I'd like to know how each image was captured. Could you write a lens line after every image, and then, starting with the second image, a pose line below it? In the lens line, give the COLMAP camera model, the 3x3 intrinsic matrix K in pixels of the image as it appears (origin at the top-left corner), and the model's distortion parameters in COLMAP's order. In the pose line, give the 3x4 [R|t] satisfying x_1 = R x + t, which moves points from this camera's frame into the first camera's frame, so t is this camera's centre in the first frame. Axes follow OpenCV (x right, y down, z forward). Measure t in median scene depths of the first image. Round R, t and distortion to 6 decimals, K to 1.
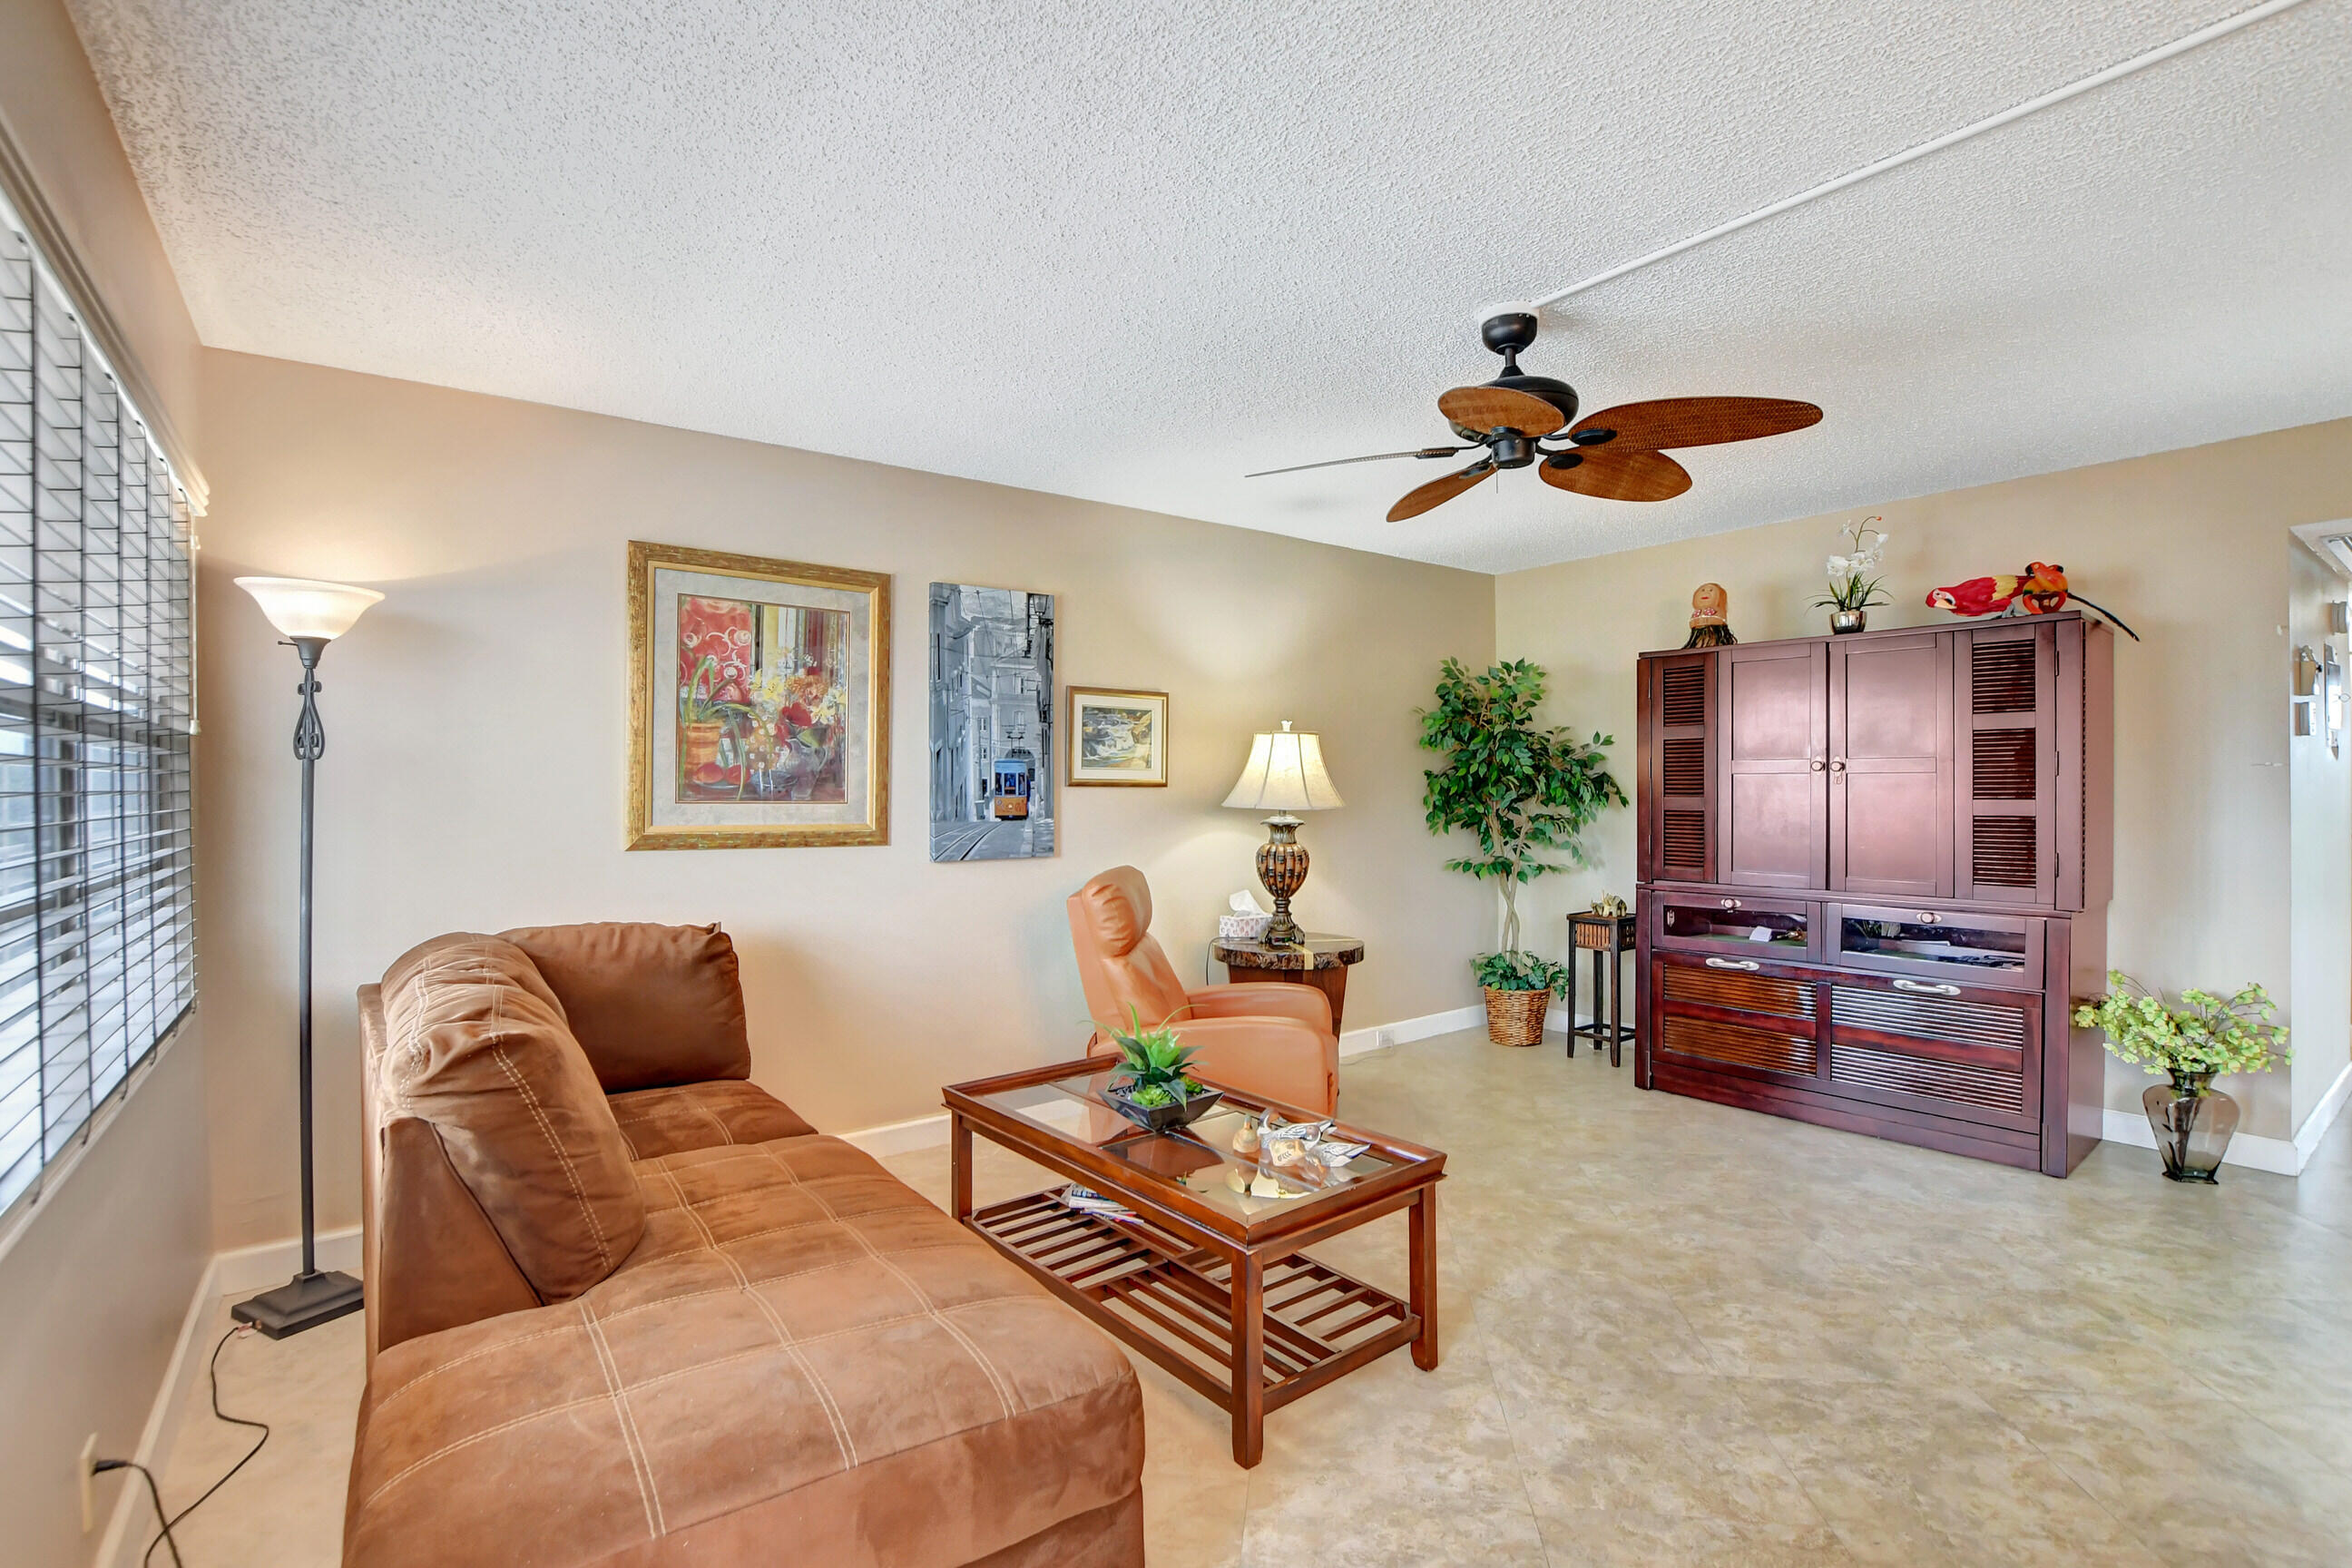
lens RADIAL K [[1087.0, 0, 1157.0], [0, 1087.0, 783.9], [0, 0, 1]] dist [-0.023960, -0.000226]
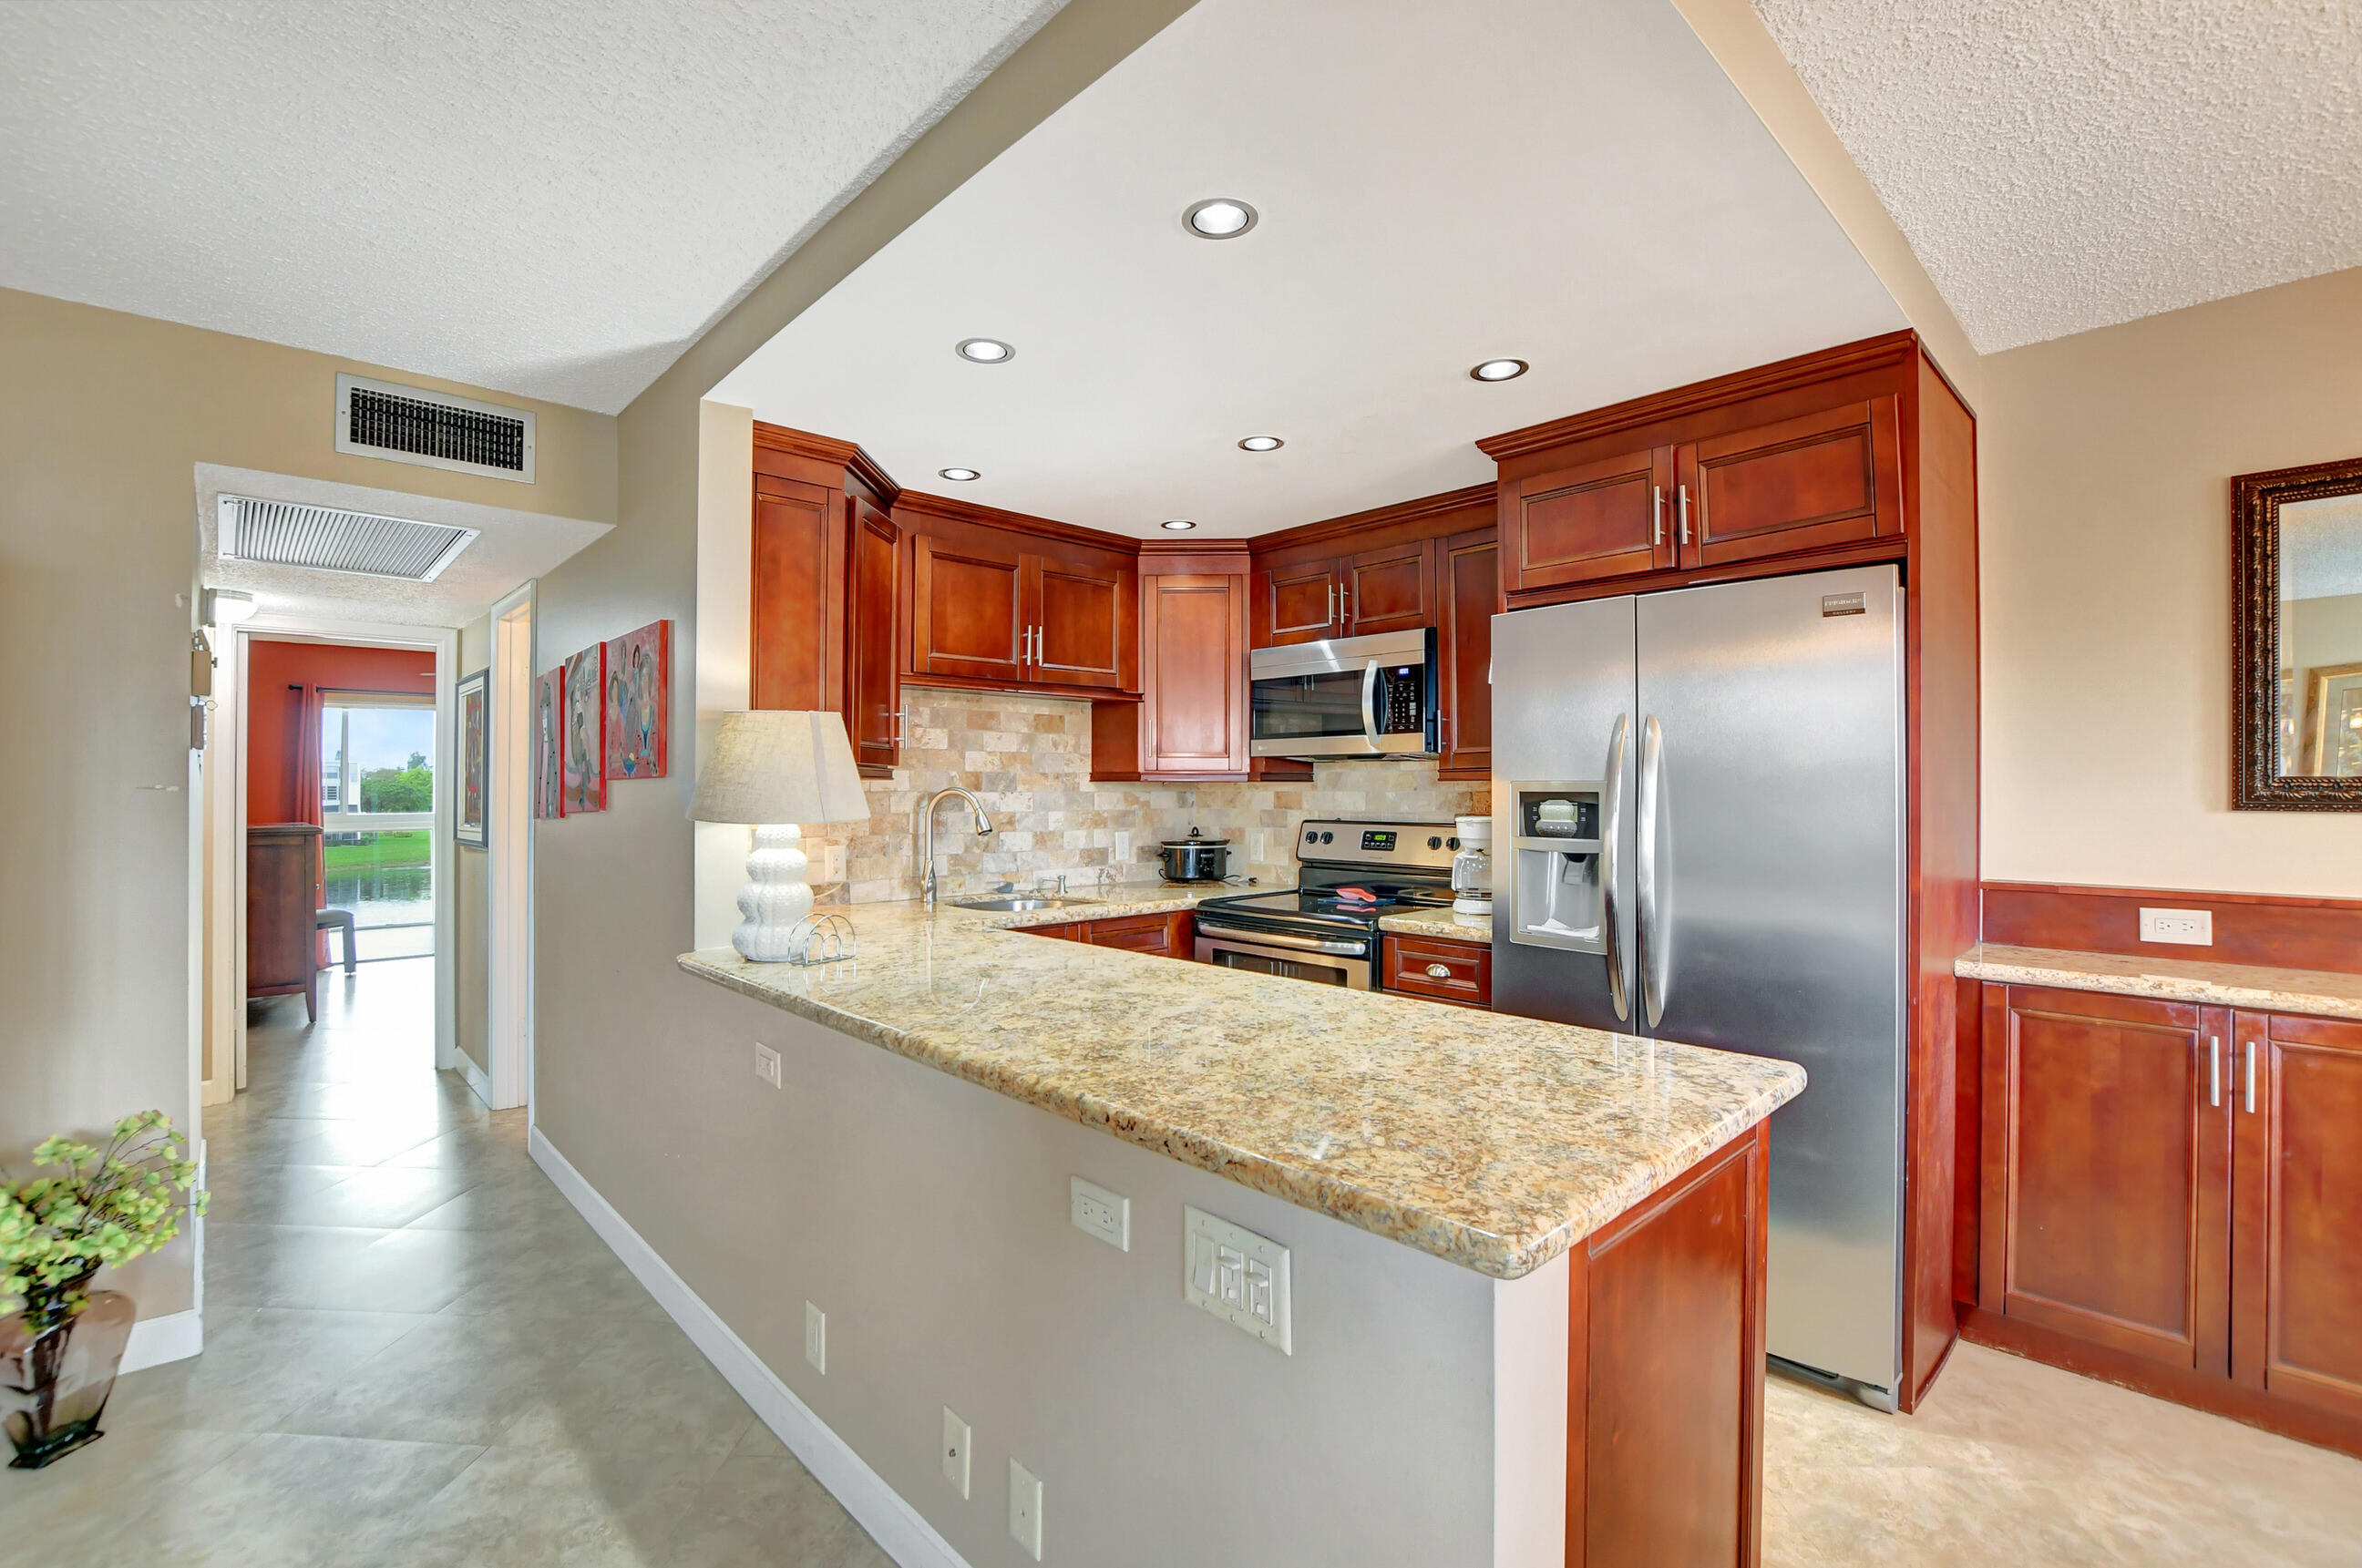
lens RADIAL K [[1050.4, 0, 1163.9], [0, 1050.4, 785.6], [0, 0, 1]] dist [-0.029168, 0.004290]
pose [[-0.106364, 0.011603, 0.994260, 0.255350], [-0.001193, 0.999930, -0.011796, -0.010271], [-0.994326, -0.002441, -0.106343, 0.344977]]
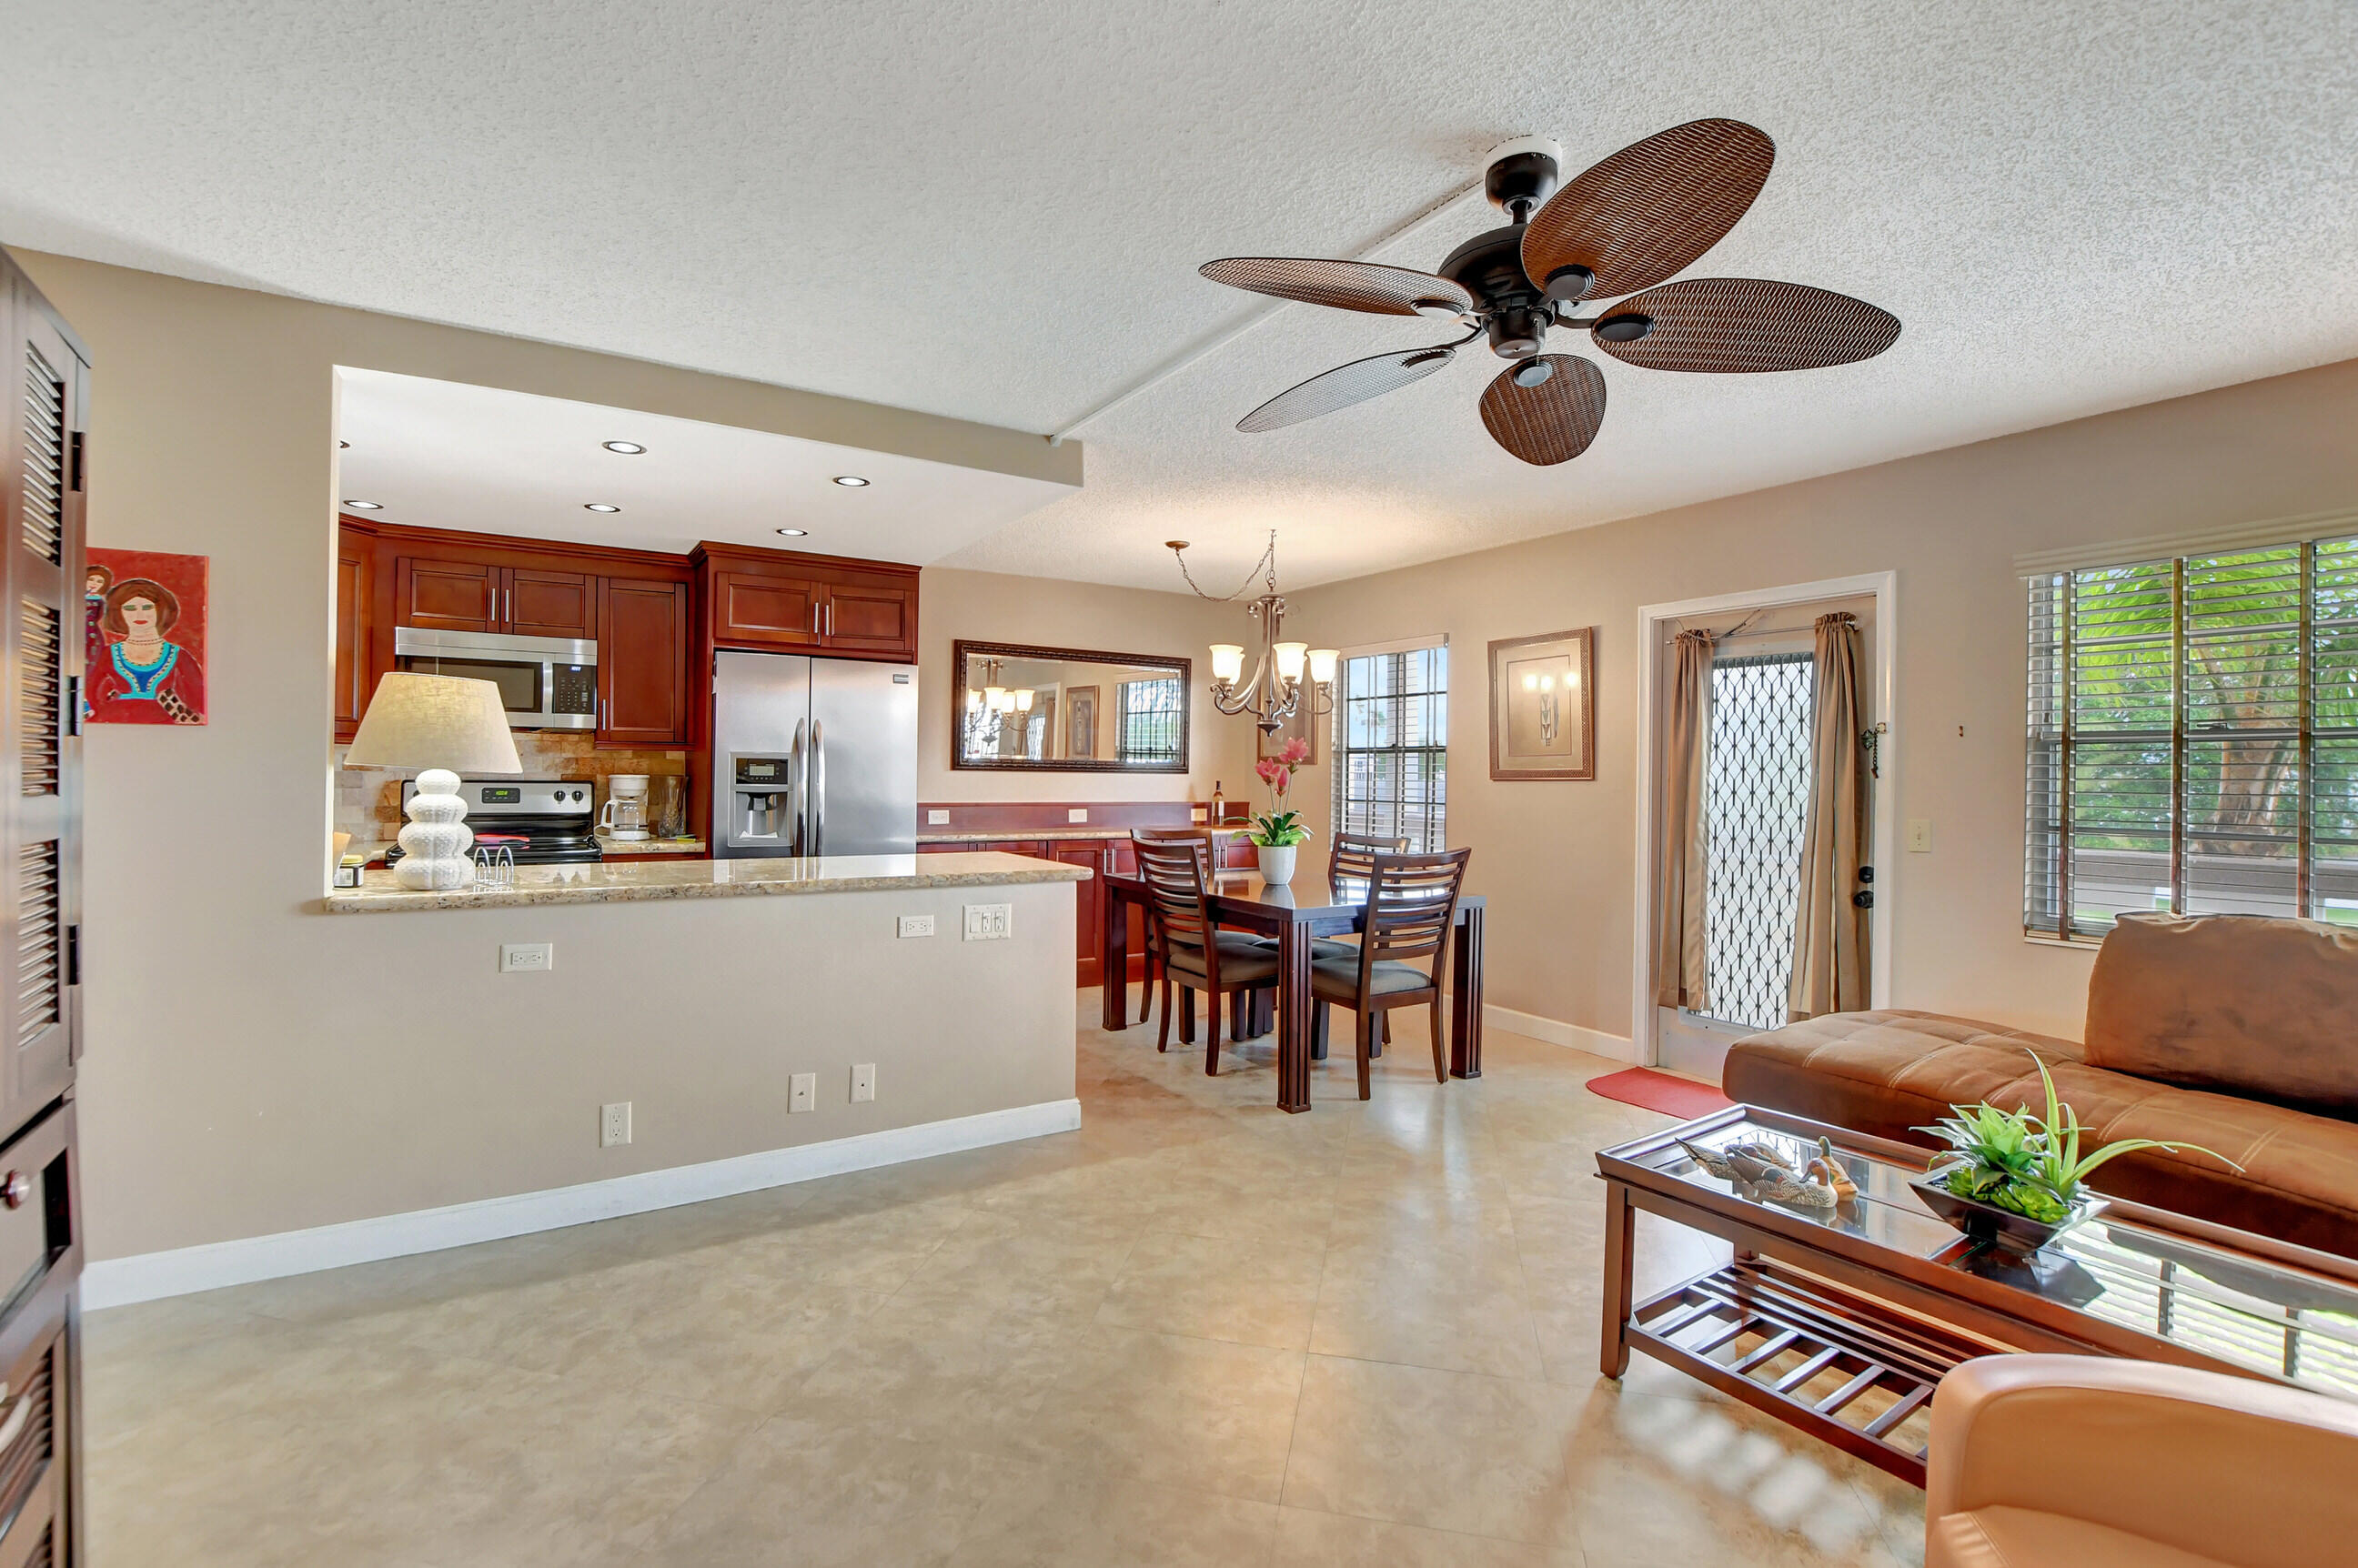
lens RADIAL K [[1038.9, 0, 1168.3], [0, 1038.9, 780.8], [0, 0, 1]] dist [-0.034953, 0.000339]
pose [[-0.996623, -0.005155, 0.081949, 0.333590], [-0.005176, 0.999987, -0.000040, 0.007664], [-0.081948, -0.000464, -0.996637, 1.130898]]
